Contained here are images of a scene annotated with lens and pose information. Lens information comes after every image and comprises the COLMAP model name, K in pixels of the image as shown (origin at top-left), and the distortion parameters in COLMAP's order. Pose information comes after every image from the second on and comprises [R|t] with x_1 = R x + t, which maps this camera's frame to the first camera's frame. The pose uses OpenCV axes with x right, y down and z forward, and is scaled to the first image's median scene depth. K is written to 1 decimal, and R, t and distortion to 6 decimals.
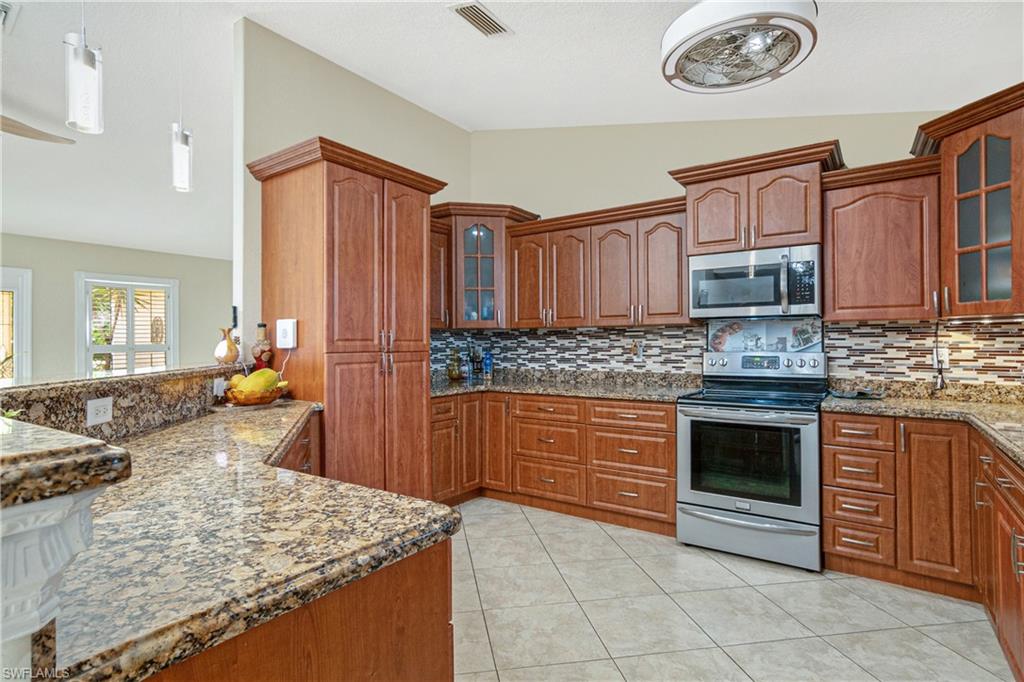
lens RADIAL K [[504.5, 0, 512.0], [0, 504.5, 341.0], [0, 0, 1]] dist [-0.000443, 0.000271]
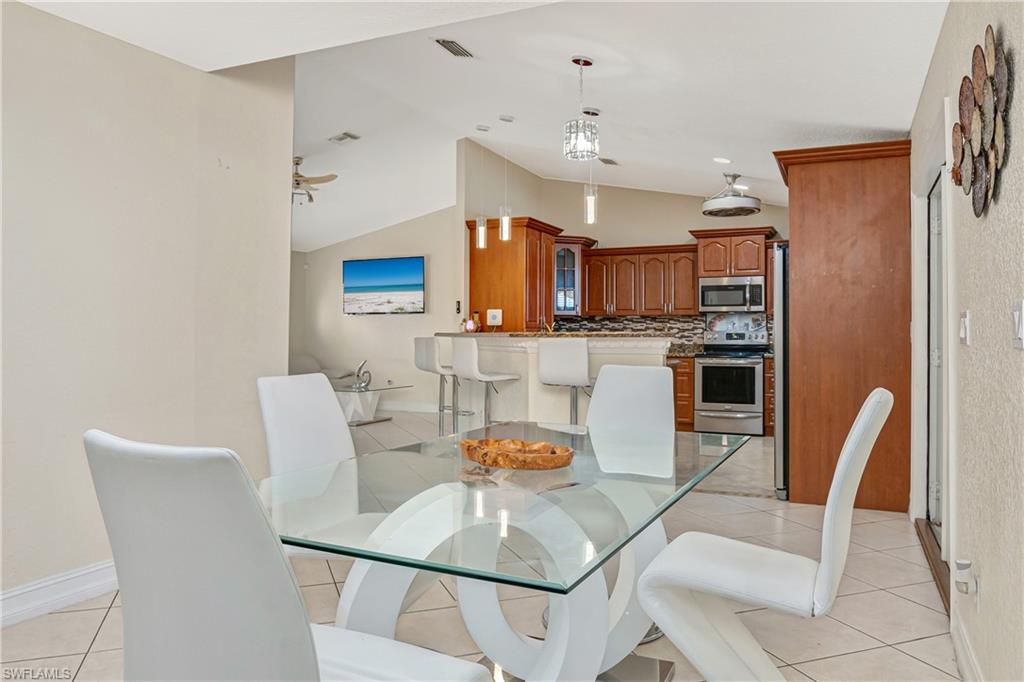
lens RADIAL K [[697.9, 0, 514.4], [0, 697.9, 320.9], [0, 0, 1]] dist [-0.002314, 0.000176]
pose [[0.984696, 0.012925, 0.173801, -0.780525], [-0.010403, 0.999827, -0.015415, 0.035391], [-0.173971, 0.013371, 0.984660, -1.430584]]
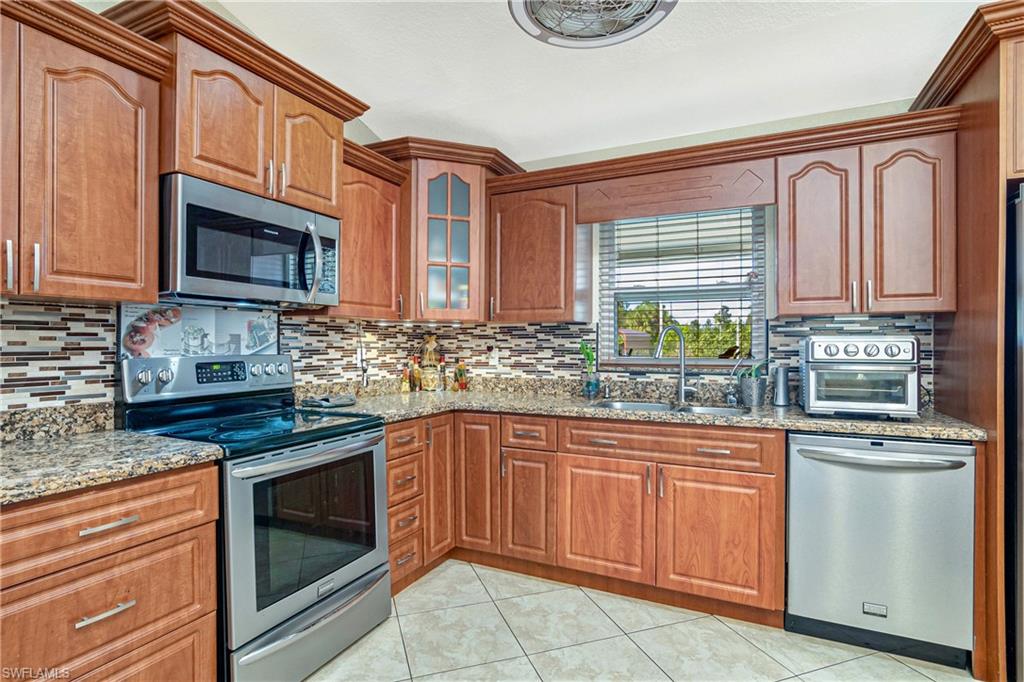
lens RADIAL K [[504.5, 0, 512.0], [0, 504.5, 341.0], [0, 0, 1]] dist [-0.000443, 0.000271]
pose [[-0.140768, 0.006216, 0.990023, -0.218000], [-0.009044, 0.999930, -0.007564, 0.004609], [-0.990001, -0.010018, -0.140702, 0.785612]]
